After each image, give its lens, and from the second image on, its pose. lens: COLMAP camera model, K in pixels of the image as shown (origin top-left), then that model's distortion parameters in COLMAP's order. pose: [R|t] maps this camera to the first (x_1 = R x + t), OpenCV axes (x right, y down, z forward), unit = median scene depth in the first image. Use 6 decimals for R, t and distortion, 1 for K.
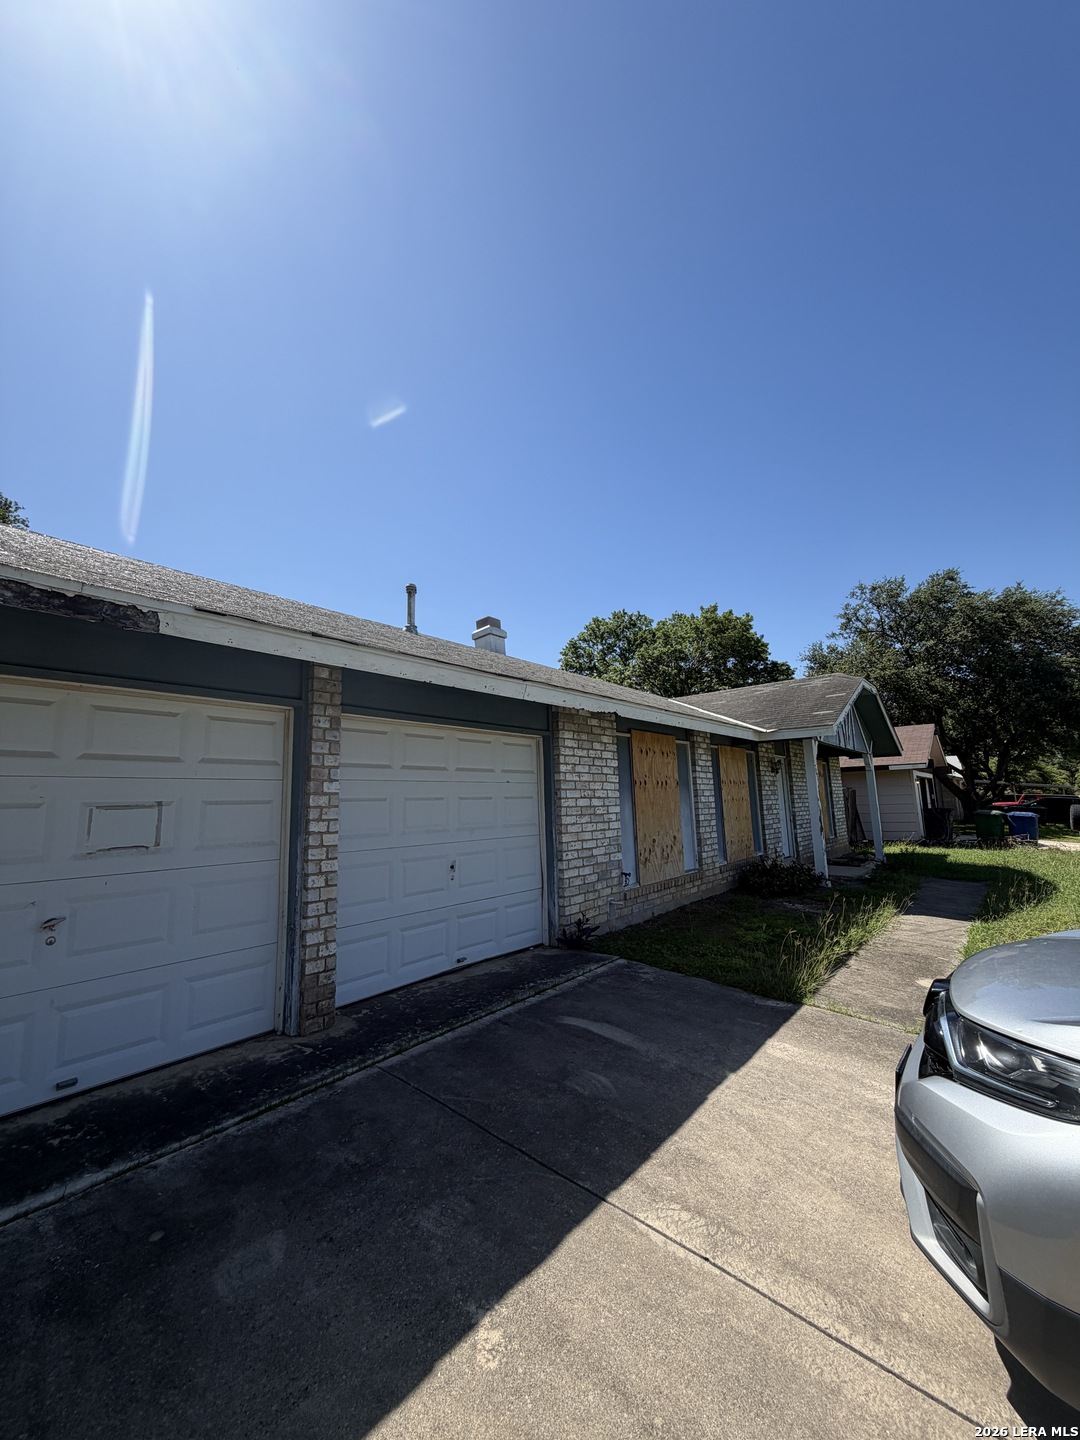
lens RADIAL K [[576.4, 0, 539.4], [0, 576.4, 716.1], [0, 0, 1]] dist [-0.000855, -0.000164]
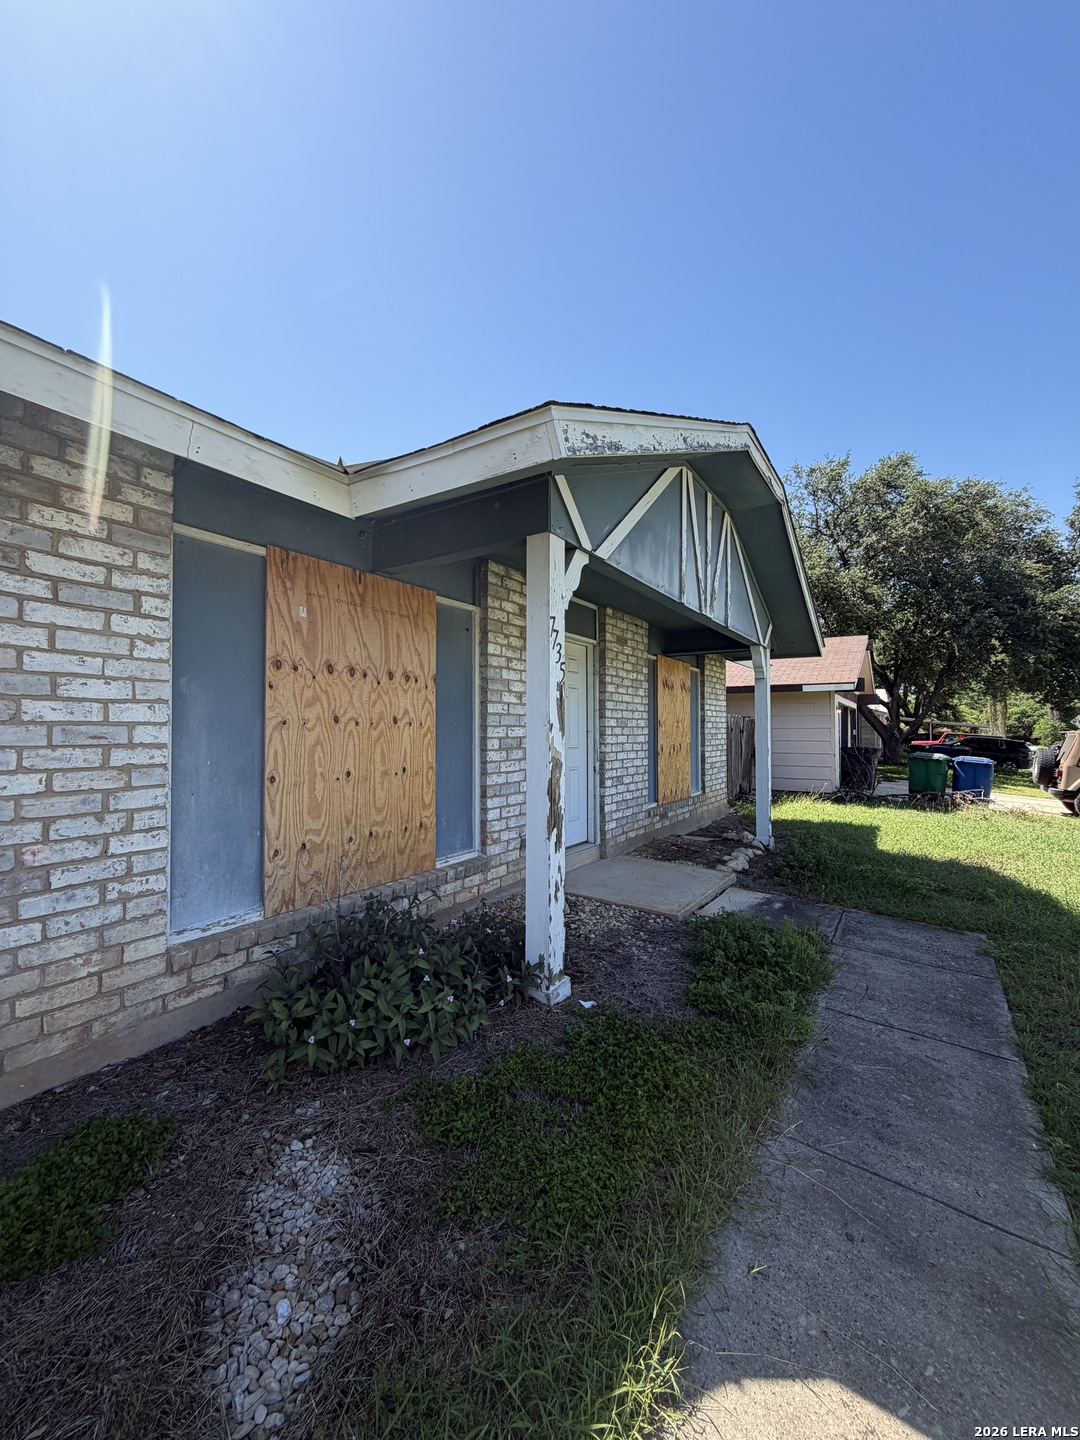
lens RADIAL K [[576.4, 0, 538.9], [0, 576.4, 723.2], [0, 0, 1]] dist [-0.000855, -0.000164]
pose [[0.994015, 0.028577, 0.105437, 0.167379], [-0.042872, 0.989792, 0.135917, 0.037984], [-0.100476, -0.139624, 0.985094, 0.261497]]
